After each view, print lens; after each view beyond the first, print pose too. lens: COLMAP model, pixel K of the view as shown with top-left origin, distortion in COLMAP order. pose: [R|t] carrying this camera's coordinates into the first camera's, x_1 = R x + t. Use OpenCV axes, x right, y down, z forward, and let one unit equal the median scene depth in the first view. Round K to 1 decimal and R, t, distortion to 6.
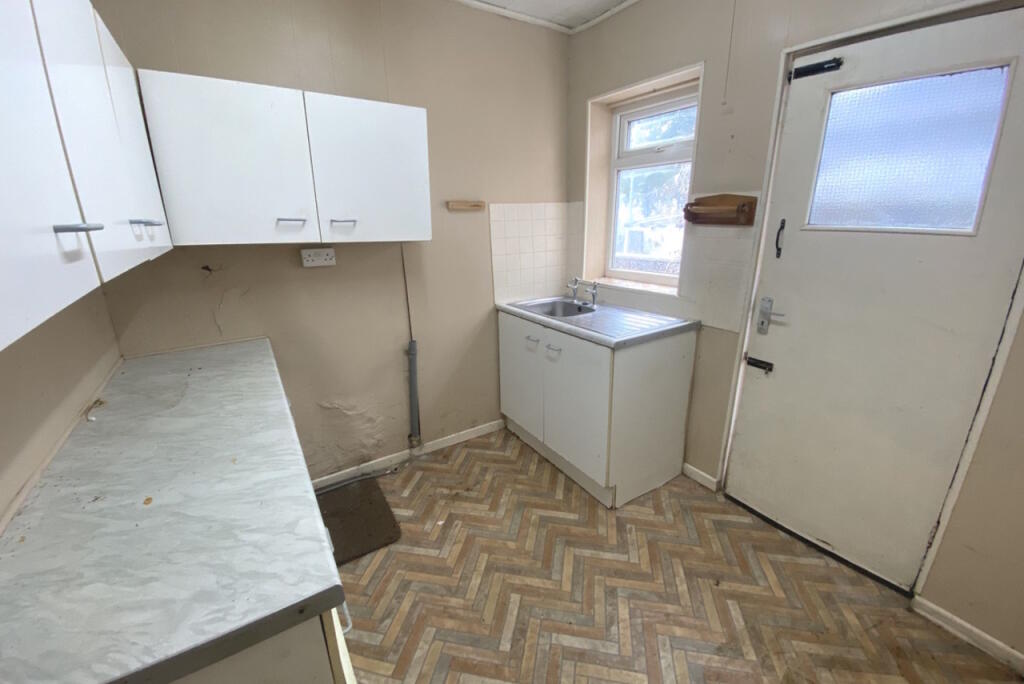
lens RADIAL K [[424.8, 0, 499.7], [0, 424.8, 341.2], [0, 0, 1]] dist [0.071044, -0.047357]
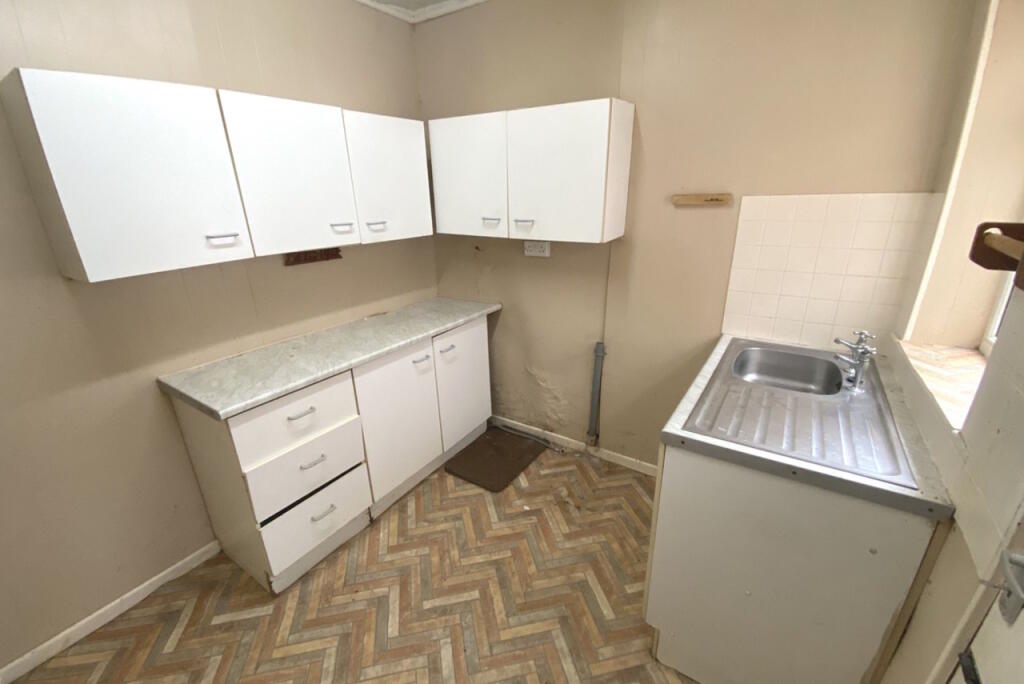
lens RADIAL K [[424.8, 0, 499.7], [0, 424.8, 341.2], [0, 0, 1]] dist [0.071044, -0.047357]
pose [[0.401478, 0.314429, -0.860203, 0.681598], [-0.250057, 0.941169, 0.227316, -0.212897], [0.881072, 0.123837, 0.456484, 0.438733]]
